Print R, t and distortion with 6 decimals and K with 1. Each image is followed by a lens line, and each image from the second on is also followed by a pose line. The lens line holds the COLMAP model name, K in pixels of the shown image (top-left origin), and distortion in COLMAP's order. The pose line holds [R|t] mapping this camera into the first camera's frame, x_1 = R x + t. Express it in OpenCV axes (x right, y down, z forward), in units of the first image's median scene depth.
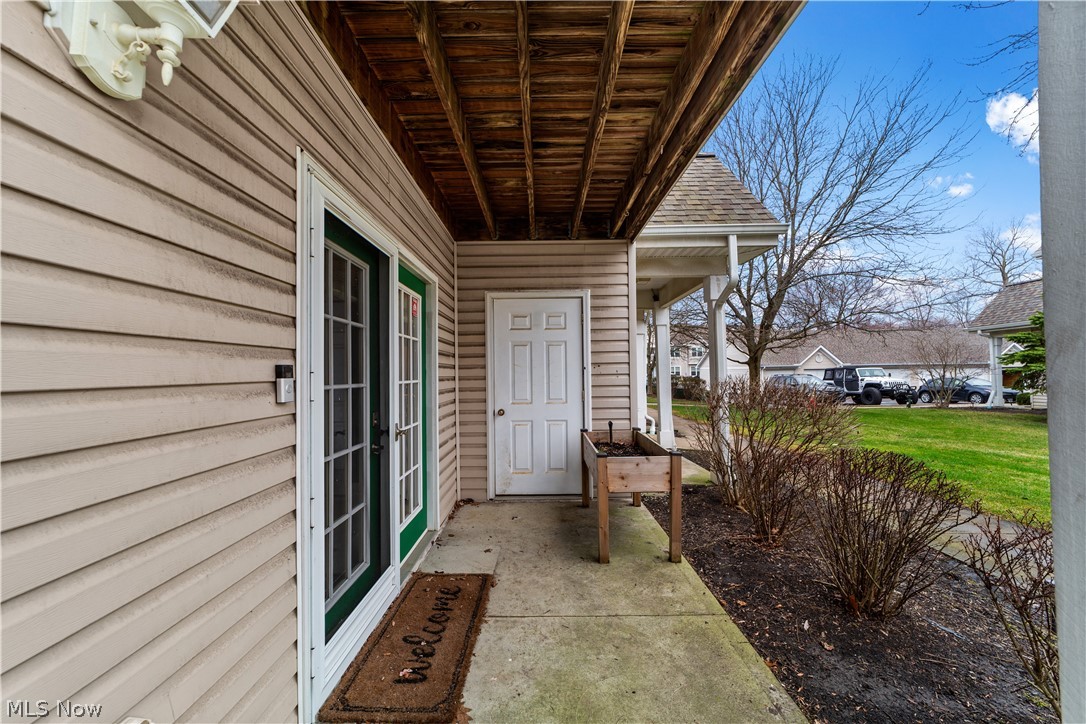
lens RADIAL K [[415.6, 0, 543.1], [0, 415.6, 365.7], [0, 0, 1]] dist [-0.009971, 0.006559]
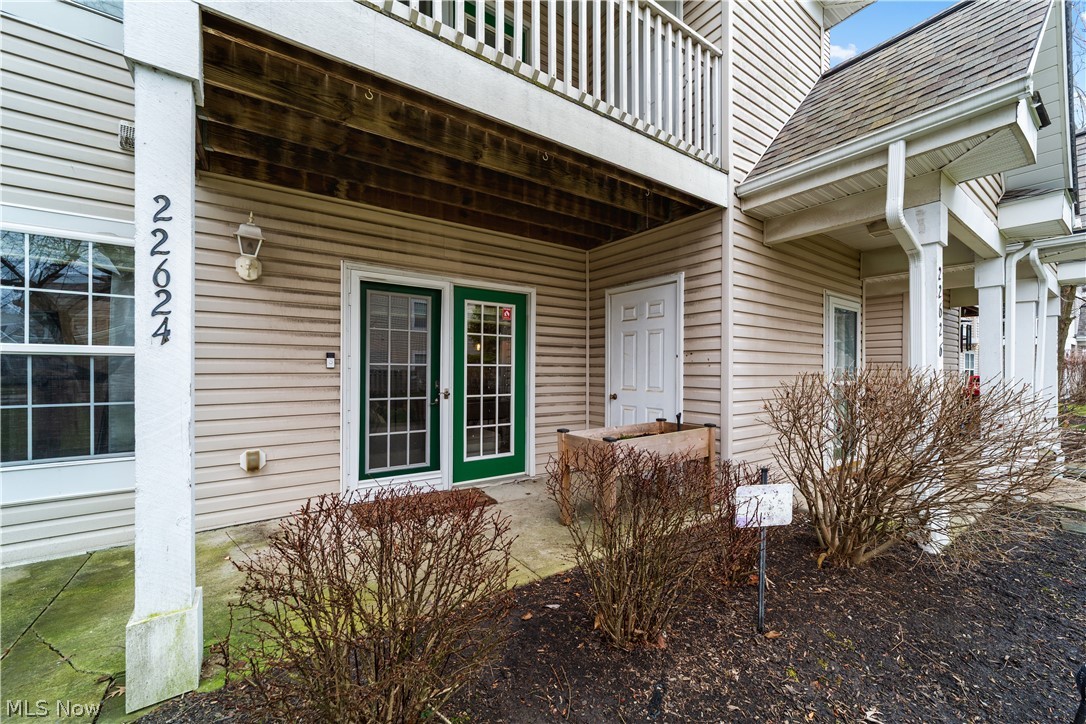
lens RADIAL K [[415.6, 0, 529.1], [0, 415.6, 367.5], [0, 0, 1]] dist [-0.009971, 0.006559]
pose [[0.562883, 0.016002, -0.826381, 0.691163], [0.000273, 0.999809, 0.019547, 0.012881], [0.826536, -0.011228, 0.562771, 0.190058]]
